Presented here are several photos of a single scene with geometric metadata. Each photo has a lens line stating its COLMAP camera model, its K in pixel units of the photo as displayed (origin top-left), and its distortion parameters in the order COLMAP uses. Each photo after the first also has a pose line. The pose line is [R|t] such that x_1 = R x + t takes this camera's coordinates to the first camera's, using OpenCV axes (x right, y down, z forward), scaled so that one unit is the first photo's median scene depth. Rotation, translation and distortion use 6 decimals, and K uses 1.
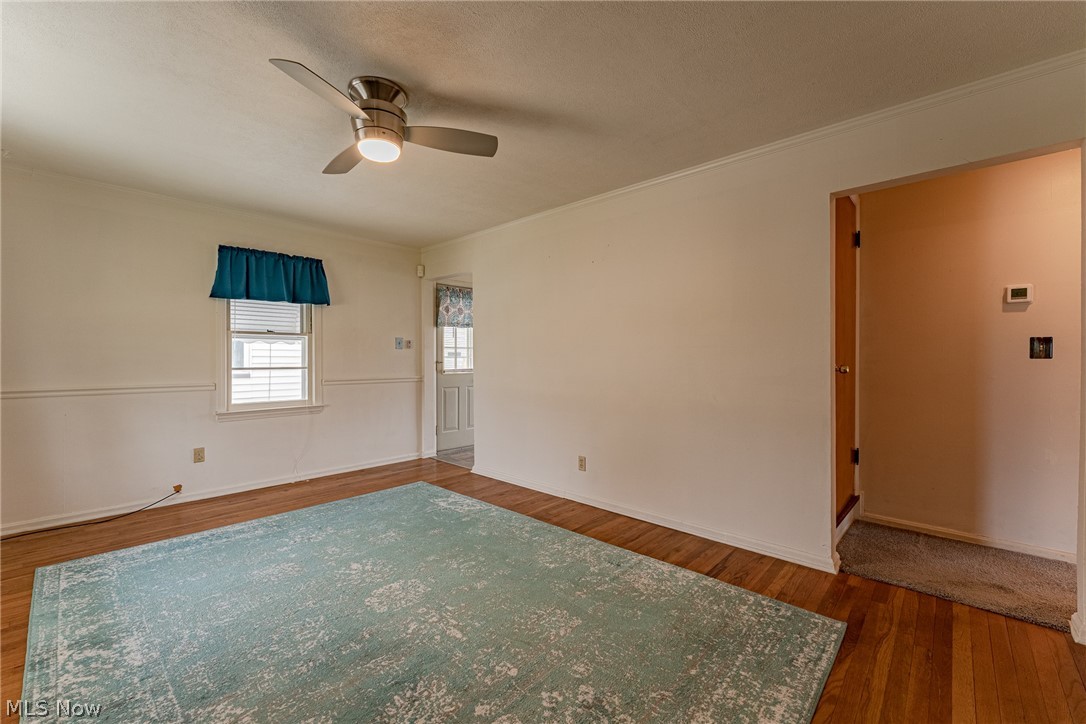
lens RADIAL K [[441.9, 0, 571.5], [0, 441.9, 355.9], [0, 0, 1]] dist [0.000043, -0.000615]
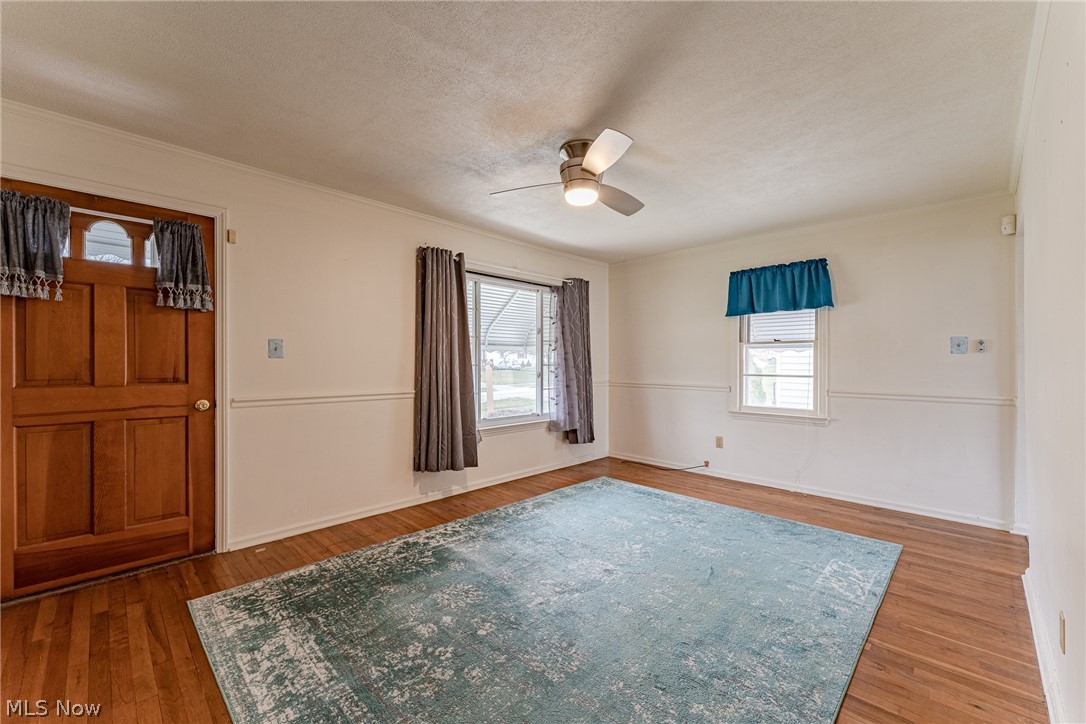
lens RADIAL K [[441.9, 0, 522.5], [0, 441.9, 363.0], [0, 0, 1]] dist [0.000043, -0.000615]
pose [[-0.088921, -0.001719, -0.996037, 0.474246], [-0.000922, 0.999998, -0.001644, 0.000549], [0.996038, 0.000772, -0.088922, 0.557264]]
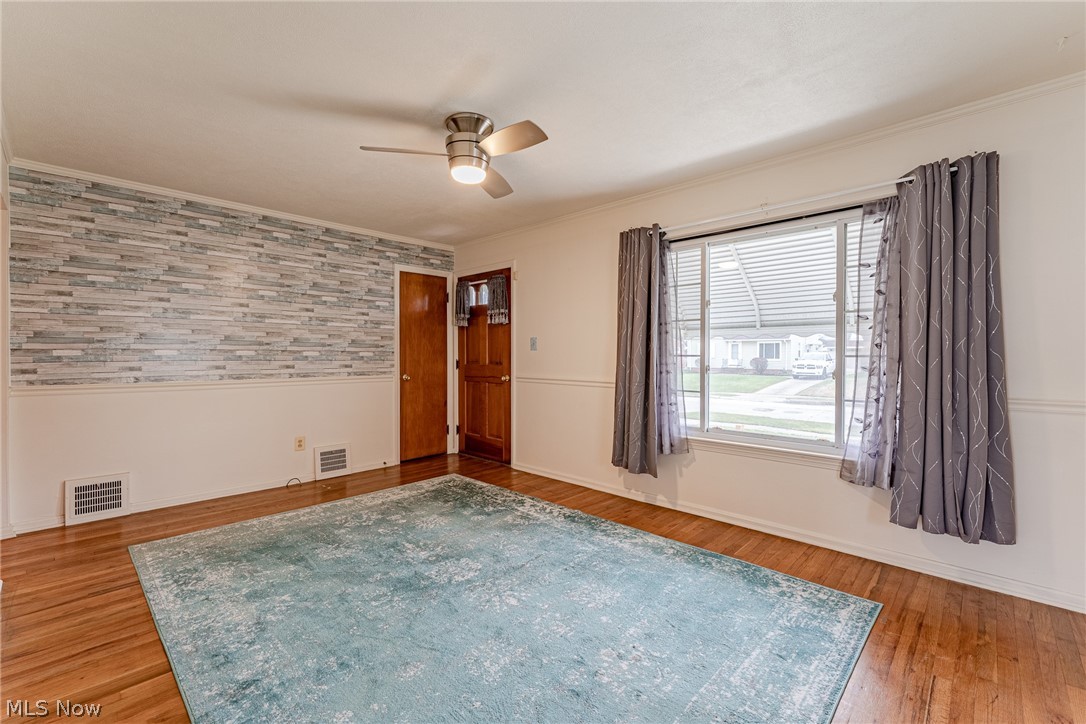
lens RADIAL K [[471.2, 0, 549.2], [0, 471.2, 361.9], [0, 0, 1]] dist [0.004457, 0.000331]
pose [[-0.998085, -0.002972, 0.061784, -0.425762], [-0.002119, 0.999902, 0.013869, 0.003965], [-0.061819, 0.013712, -0.997993, 1.309446]]
